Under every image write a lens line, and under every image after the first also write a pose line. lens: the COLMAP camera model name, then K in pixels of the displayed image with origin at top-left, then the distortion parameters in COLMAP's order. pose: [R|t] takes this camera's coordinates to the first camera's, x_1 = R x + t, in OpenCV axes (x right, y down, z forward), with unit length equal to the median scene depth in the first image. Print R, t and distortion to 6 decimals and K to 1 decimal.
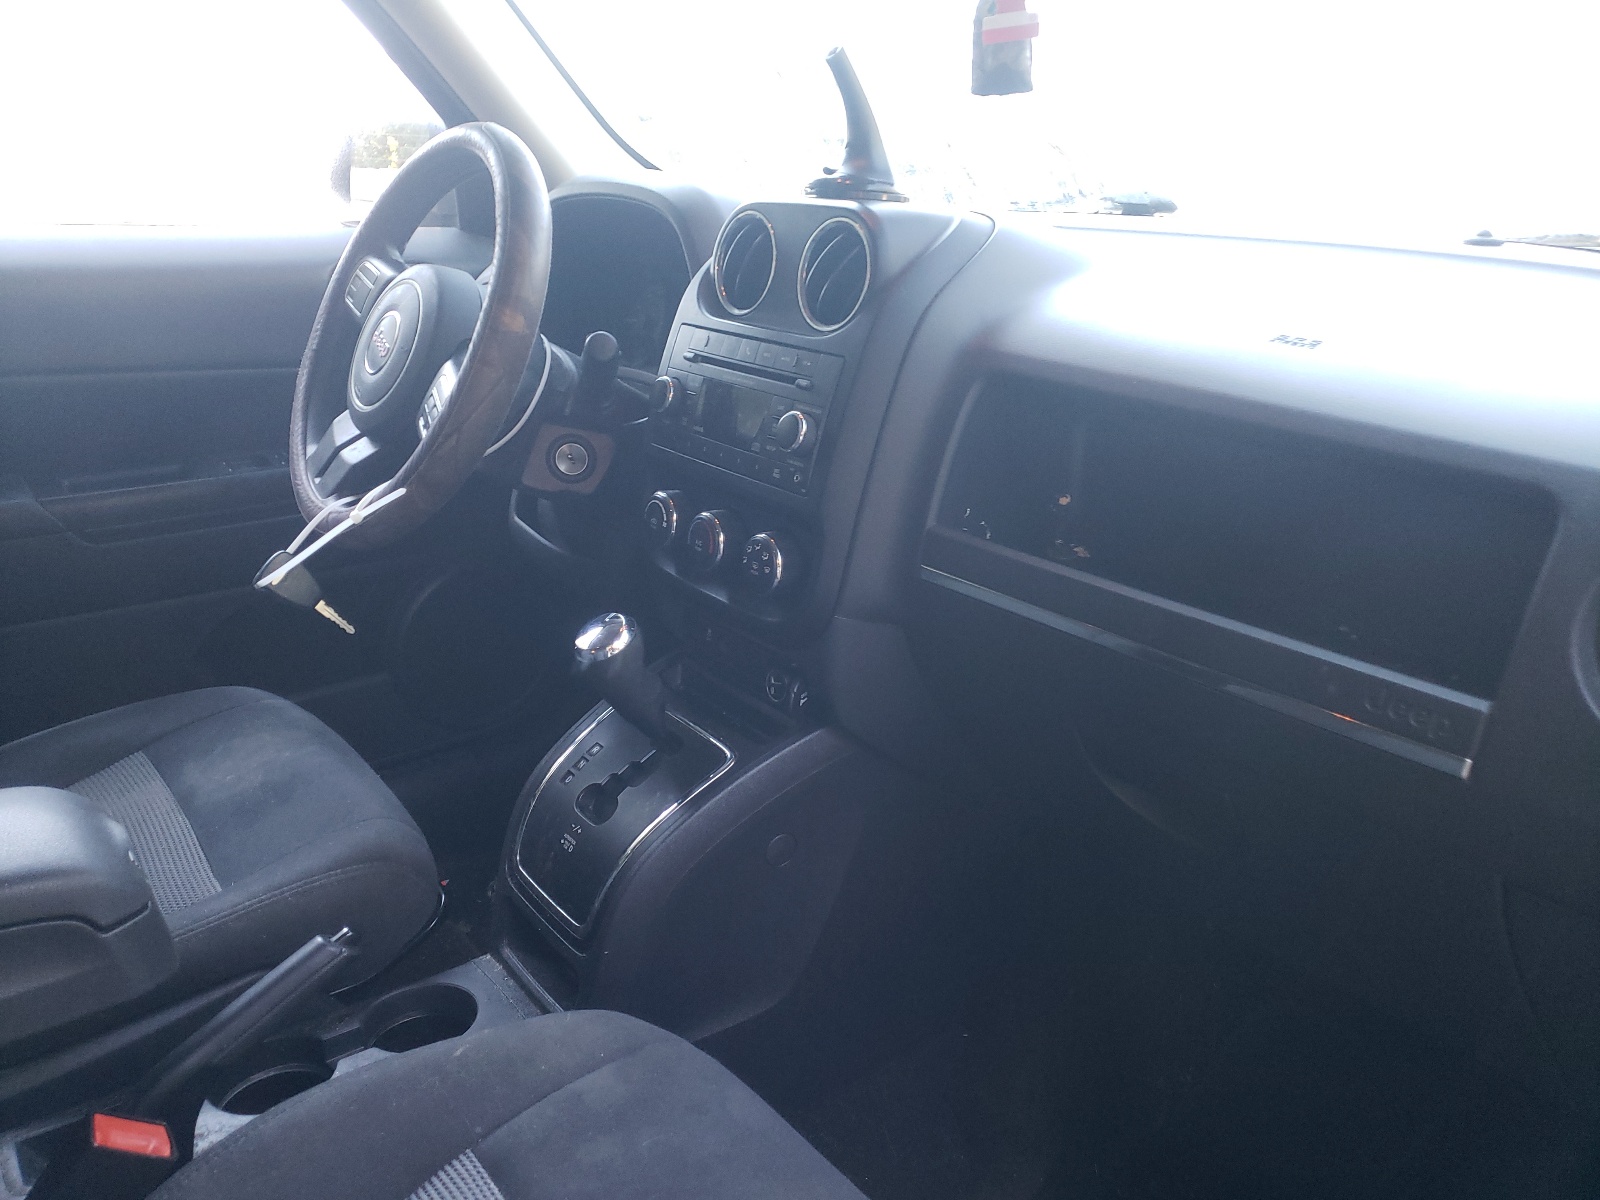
lens RADIAL K [[1229.0, 0, 800.0], [0, 1229.0, 600.0], [0, 0, 1]] dist [0.085069, -0.083048]
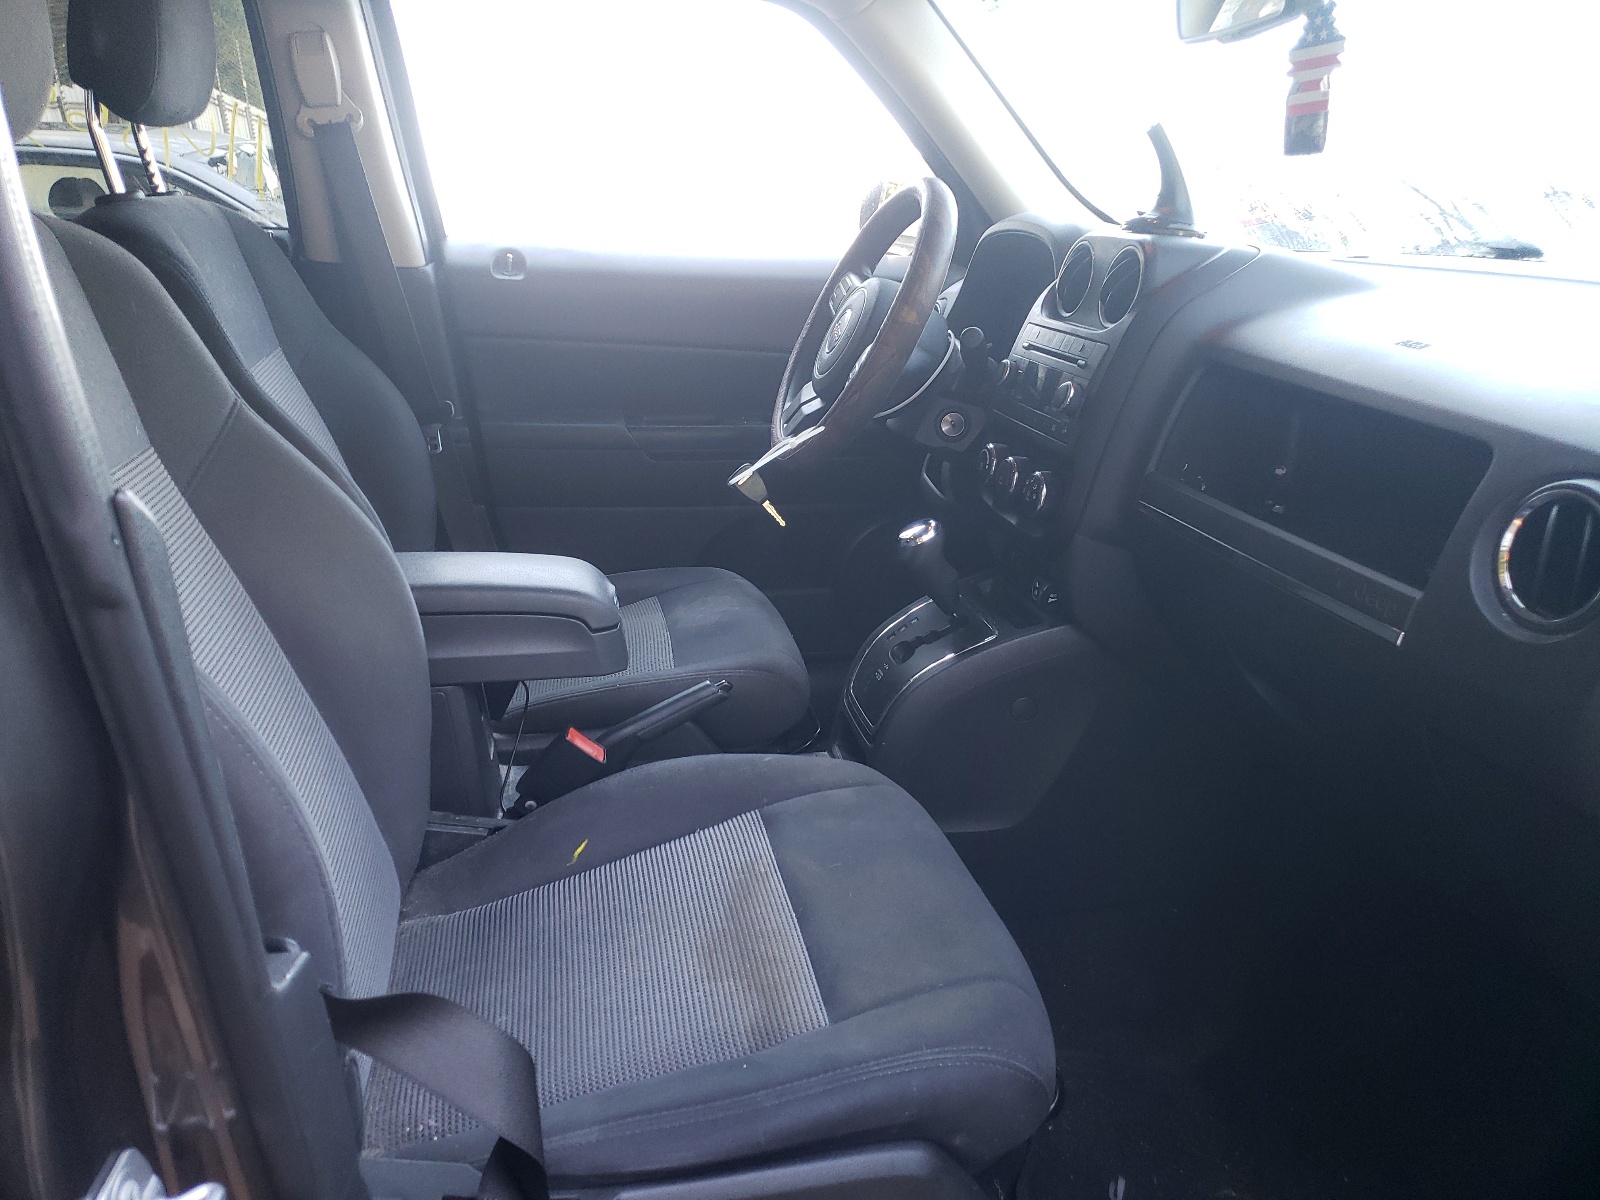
lens RADIAL K [[1185.2, 0, 800.0], [0, 1185.2, 600.0], [0, 0, 1]] dist [0.063839, 0.001095]
pose [[0.899902, 0.154155, -0.407938, 0.274255], [-0.164798, 0.986285, 0.009167, 0.110998], [0.403756, 0.058978, 0.912964, -0.296393]]
